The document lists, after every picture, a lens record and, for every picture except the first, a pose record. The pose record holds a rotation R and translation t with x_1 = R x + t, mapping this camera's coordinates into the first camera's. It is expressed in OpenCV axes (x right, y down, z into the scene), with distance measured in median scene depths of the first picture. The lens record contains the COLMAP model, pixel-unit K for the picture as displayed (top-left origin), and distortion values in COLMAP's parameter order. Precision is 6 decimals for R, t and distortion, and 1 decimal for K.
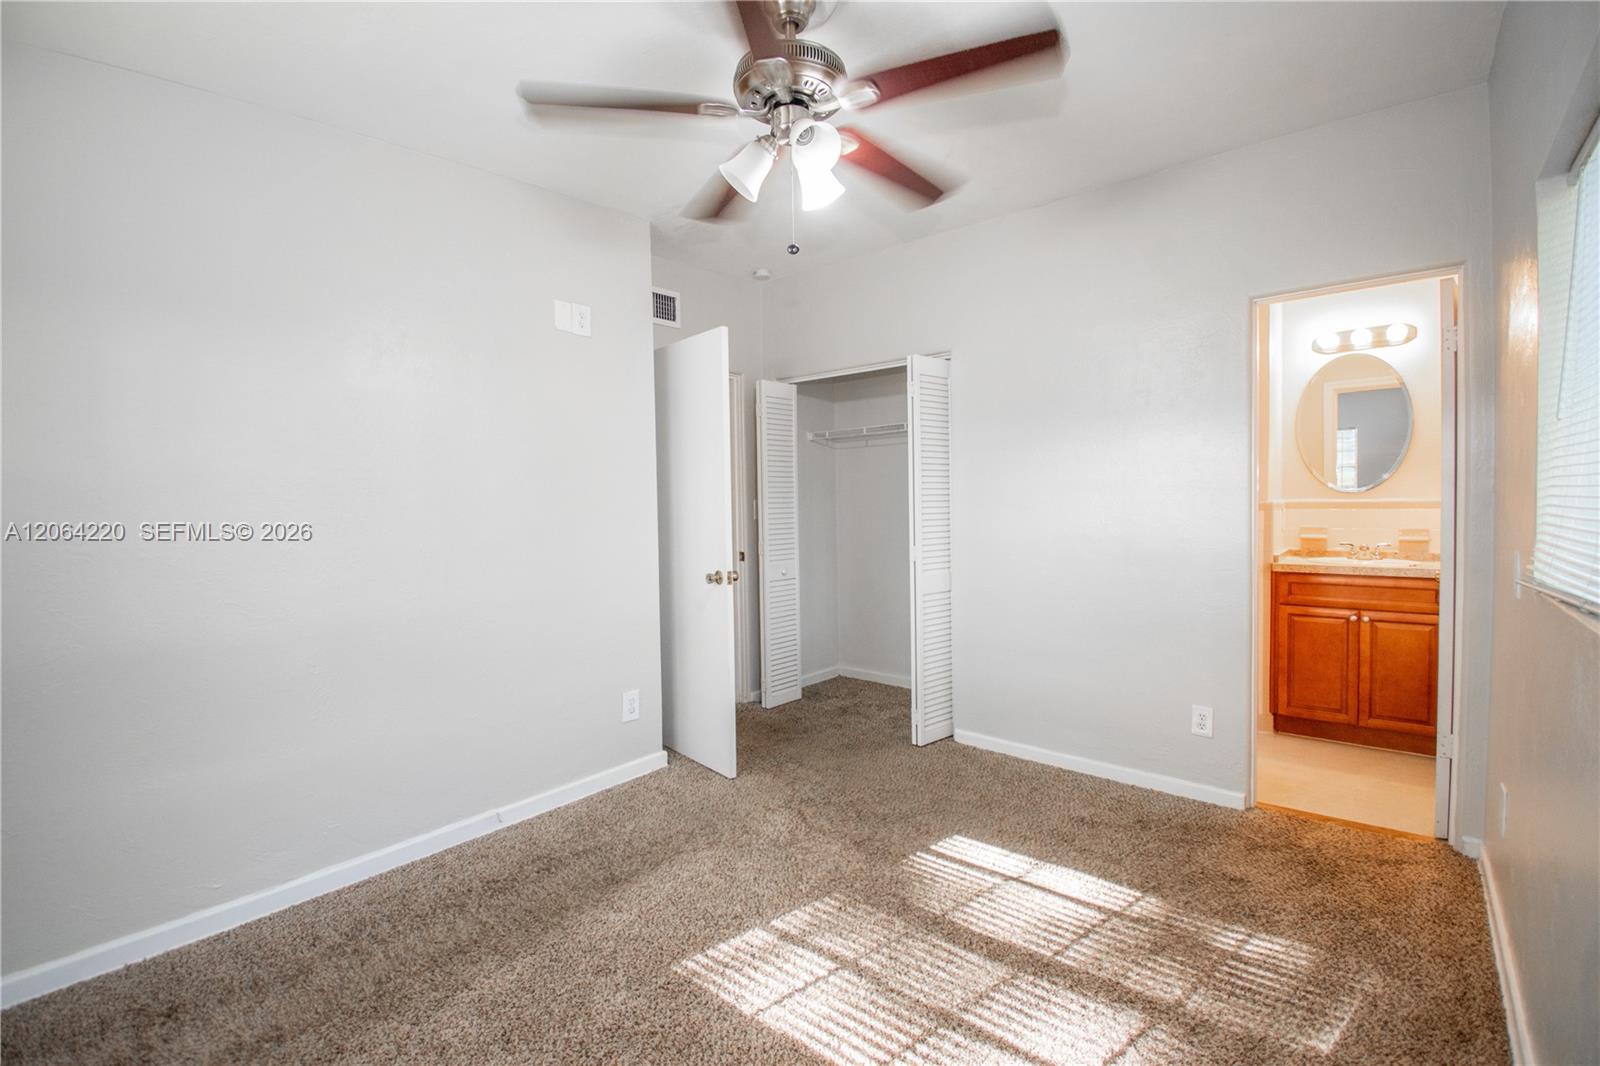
lens RADIAL K [[708.9, 0, 800.2], [0, 708.9, 519.6], [0, 0, 1]] dist [0.019874, -0.024861]
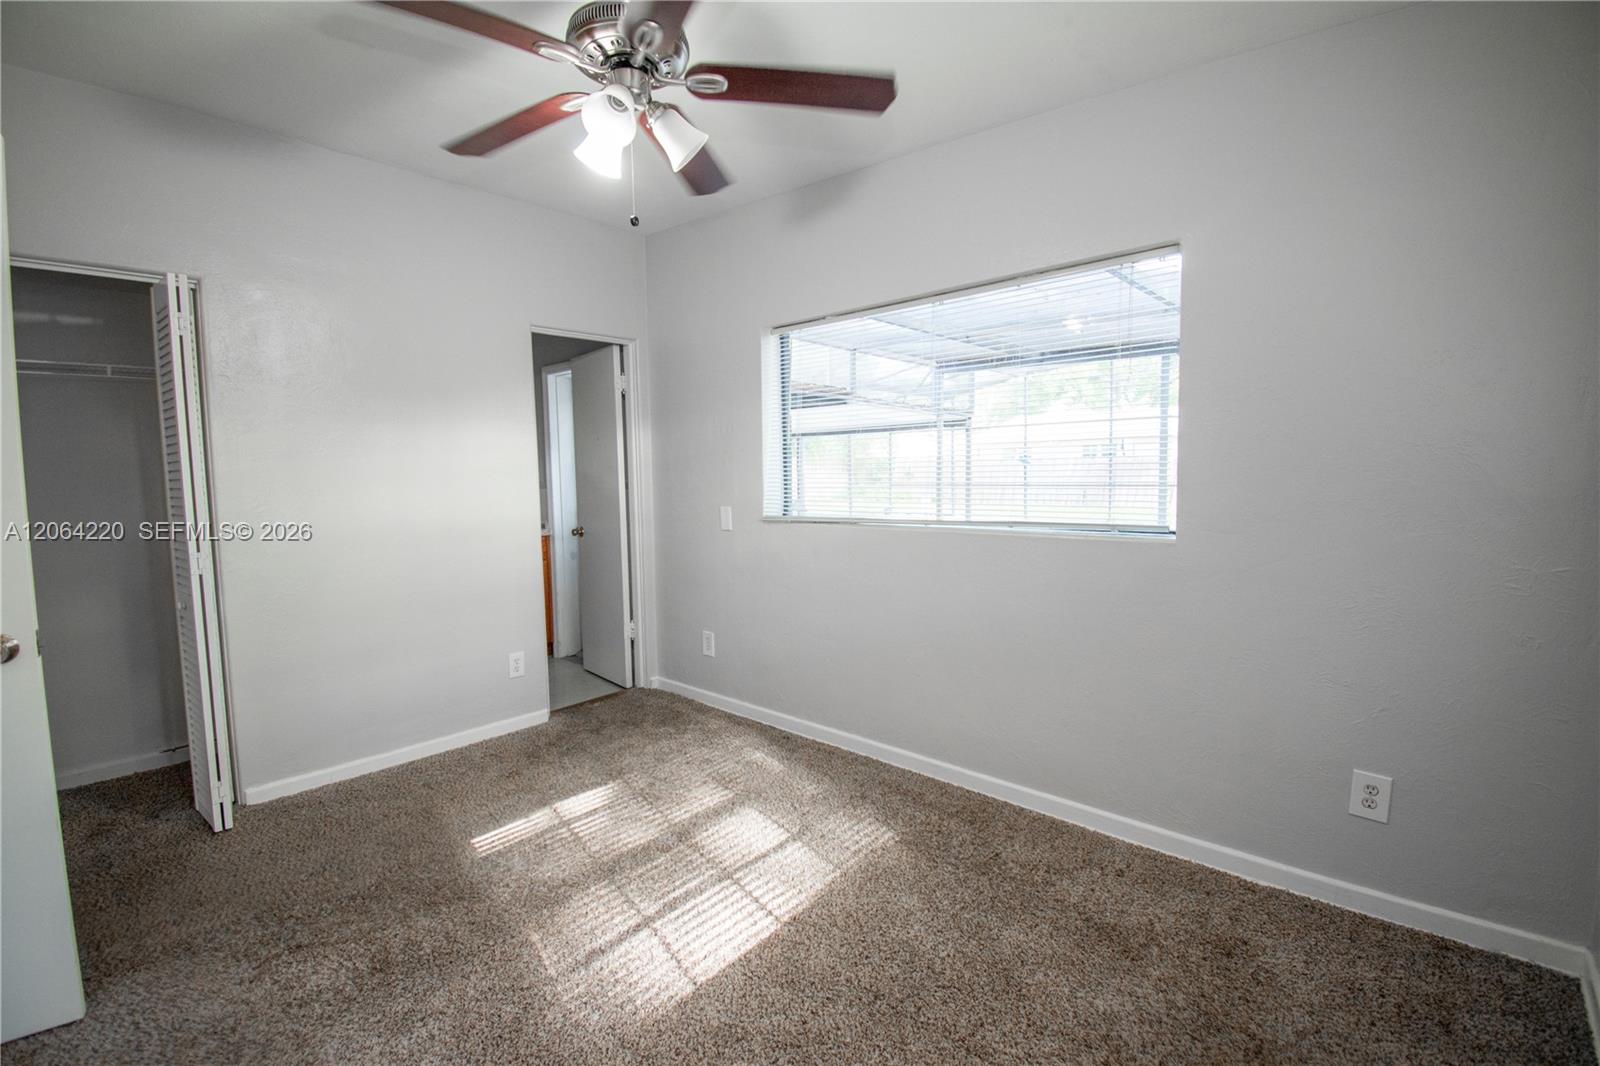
lens RADIAL K [[708.9, 0, 800.2], [0, 708.9, 519.6], [0, 0, 1]] dist [0.019874, -0.024861]
pose [[0.020230, -0.055939, 0.998229, -0.687831], [0.038970, 0.997719, 0.055121, -0.013328], [-0.999036, 0.037786, 0.022363, 0.529945]]
